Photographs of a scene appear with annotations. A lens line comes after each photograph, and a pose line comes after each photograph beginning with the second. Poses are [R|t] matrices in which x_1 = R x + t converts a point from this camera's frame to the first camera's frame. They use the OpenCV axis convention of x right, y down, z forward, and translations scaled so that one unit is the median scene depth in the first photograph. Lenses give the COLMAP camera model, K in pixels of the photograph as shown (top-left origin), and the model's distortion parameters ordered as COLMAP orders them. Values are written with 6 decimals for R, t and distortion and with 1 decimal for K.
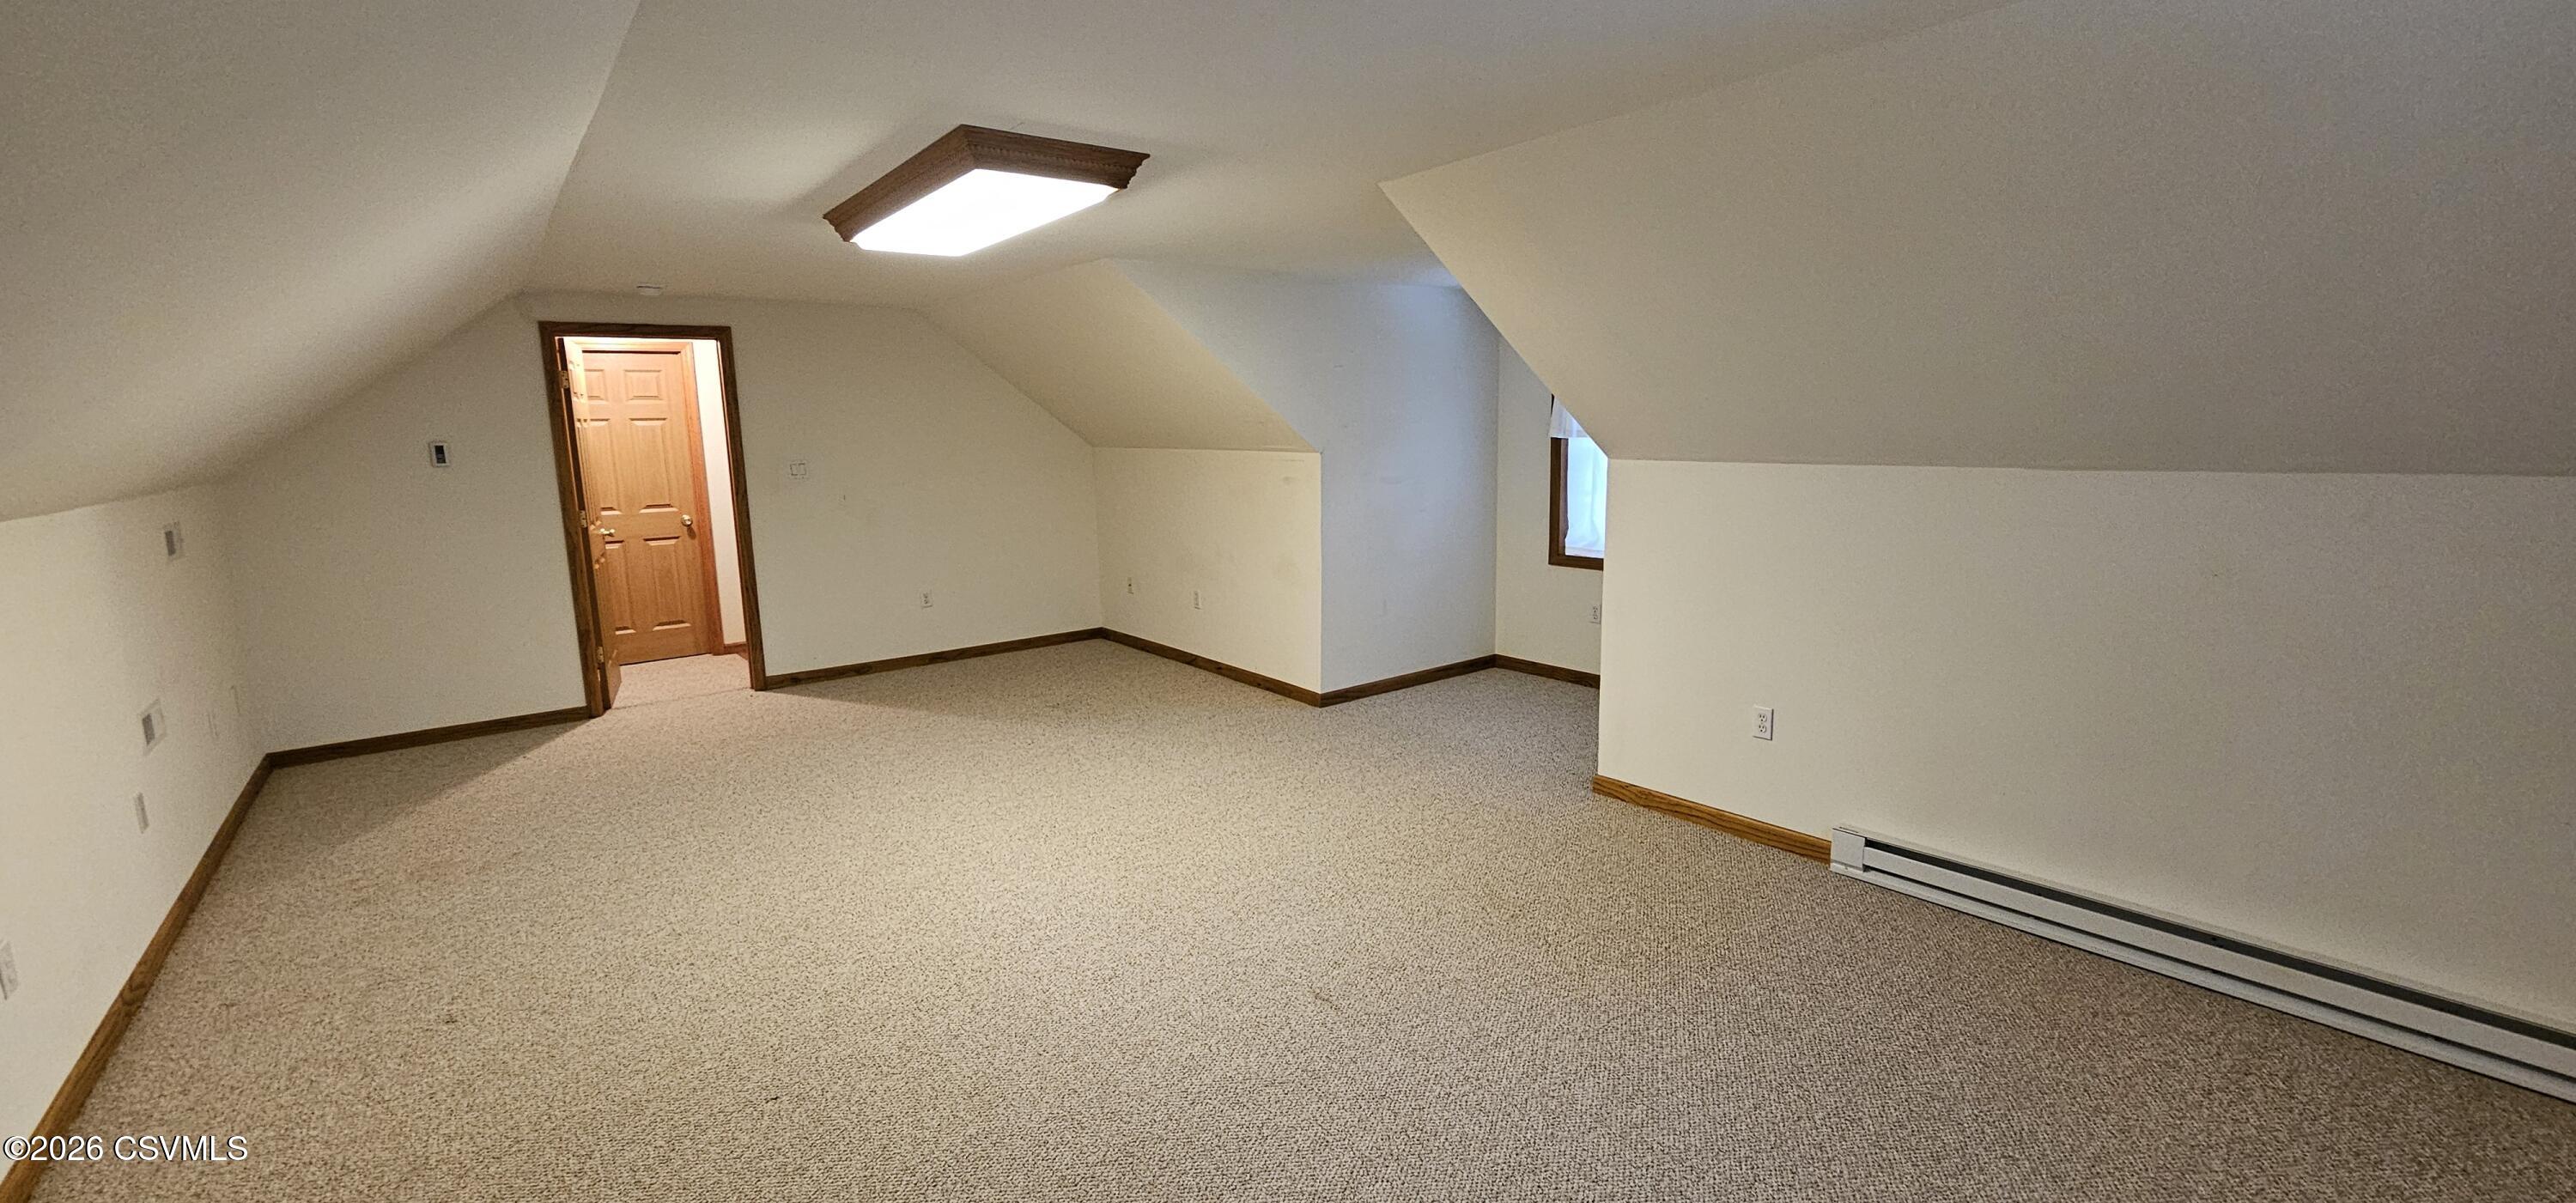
lens RADIAL K [[1053.4, 0, 1295.7], [0, 1053.4, 592.0], [0, 0, 1]] dist [-0.001654, -0.000332]
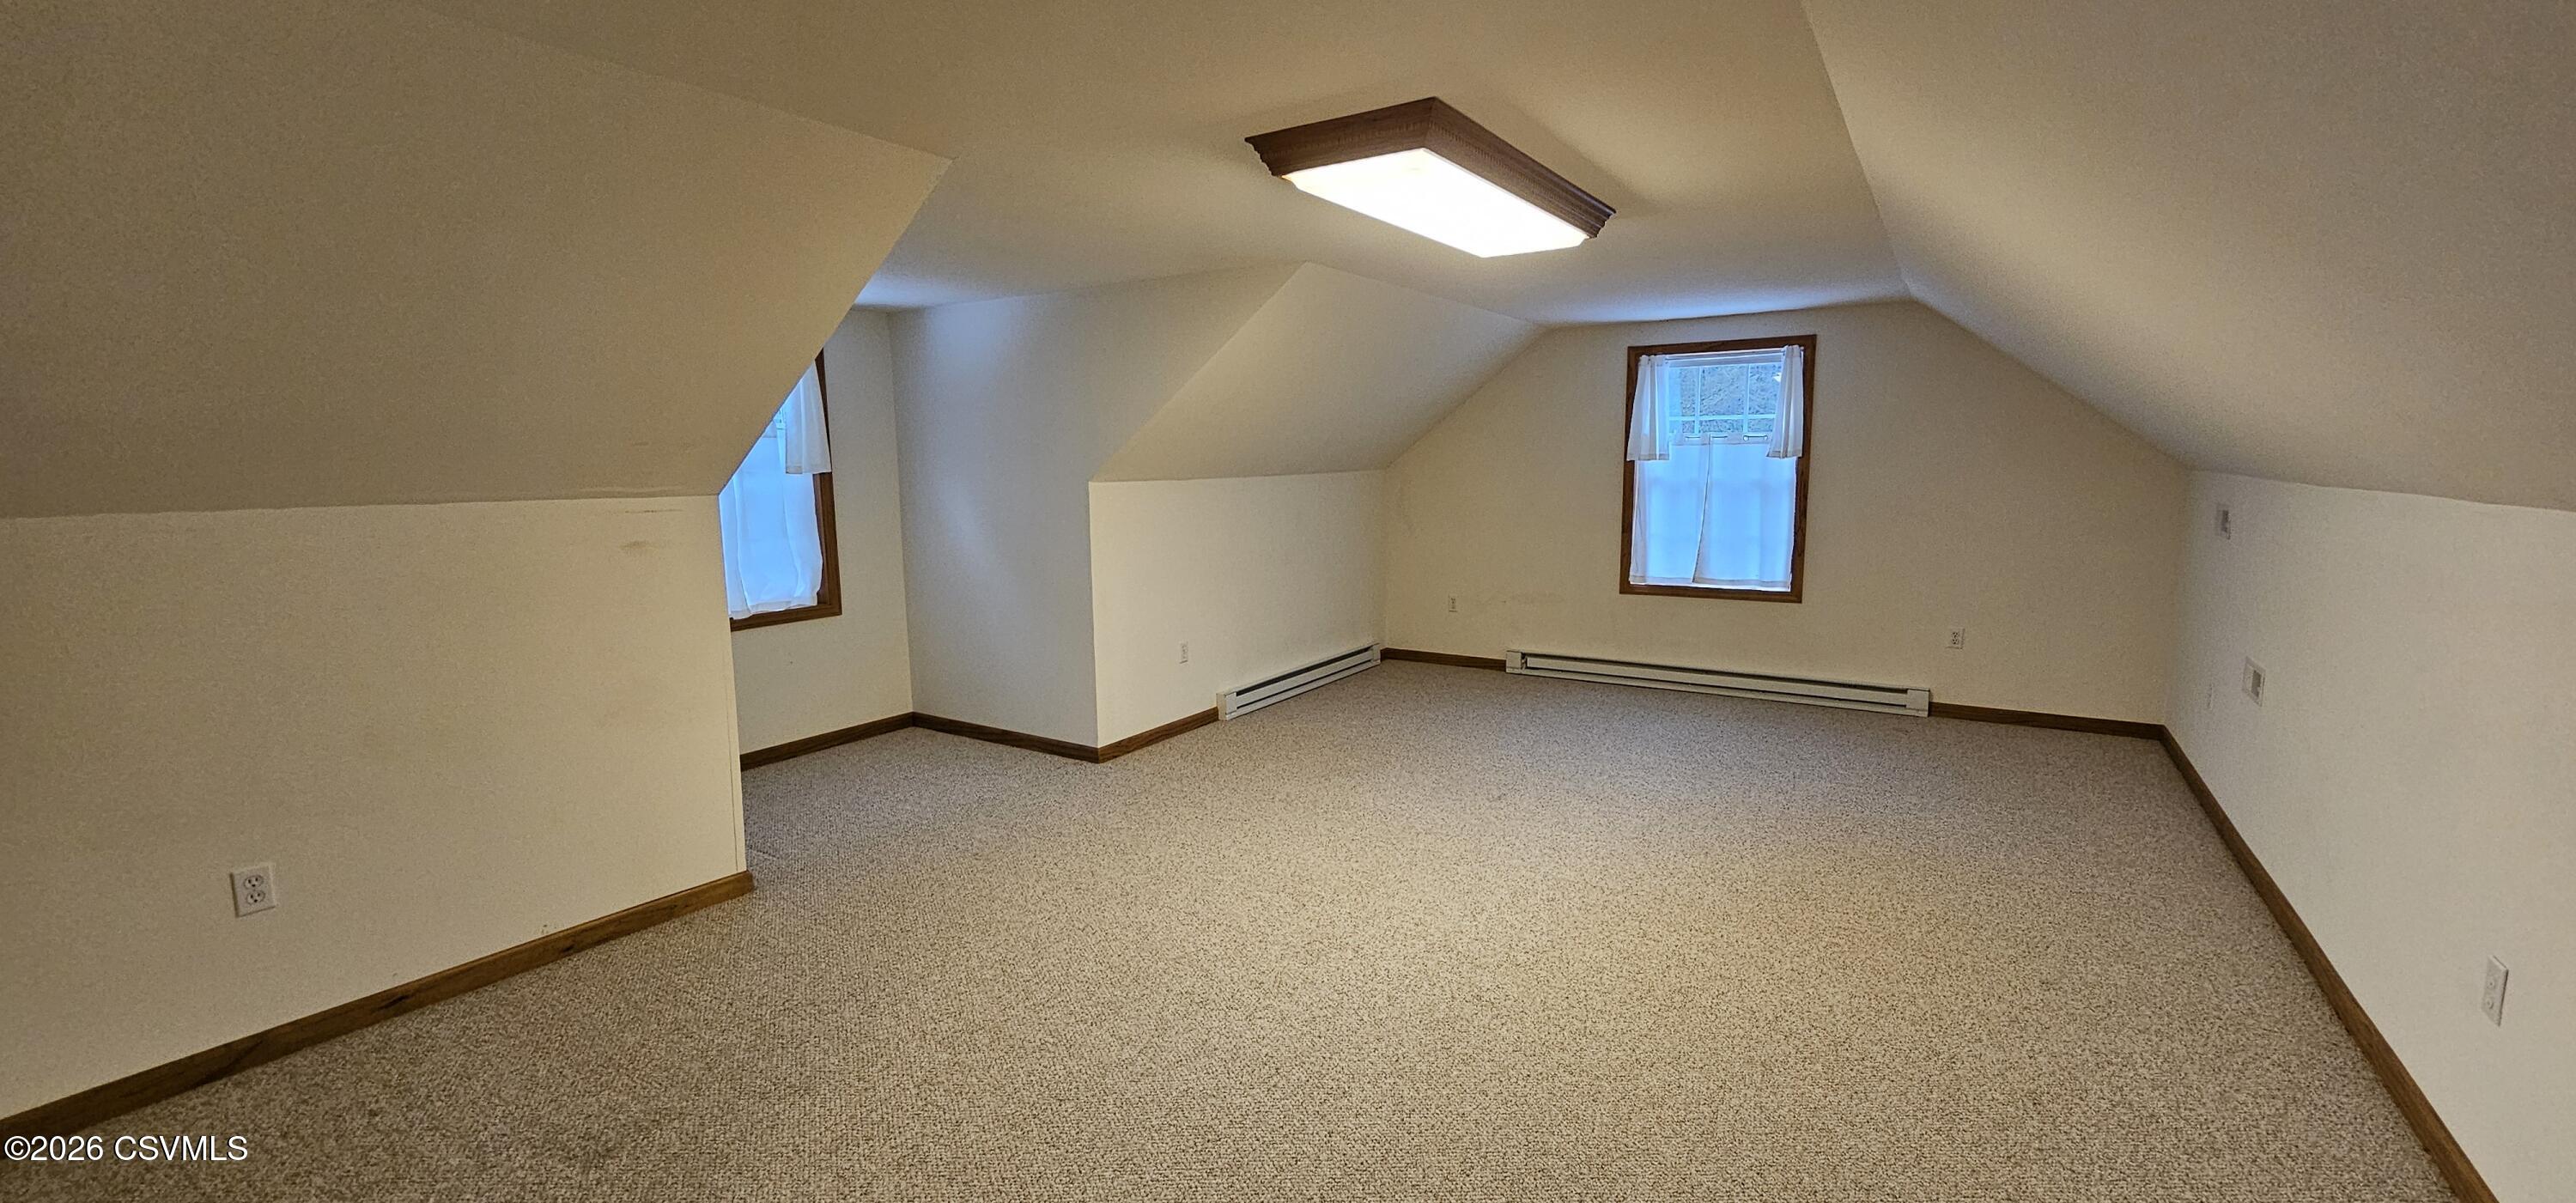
lens RADIAL K [[1053.4, 0, 1295.7], [0, 1053.4, 592.0], [0, 0, 1]] dist [-0.001654, -0.000332]
pose [[-0.330080, -0.107999, 0.937755, -0.878800], [0.157613, 0.973182, 0.167557, -0.162394], [-0.930702, 0.203110, -0.304205, 1.108448]]
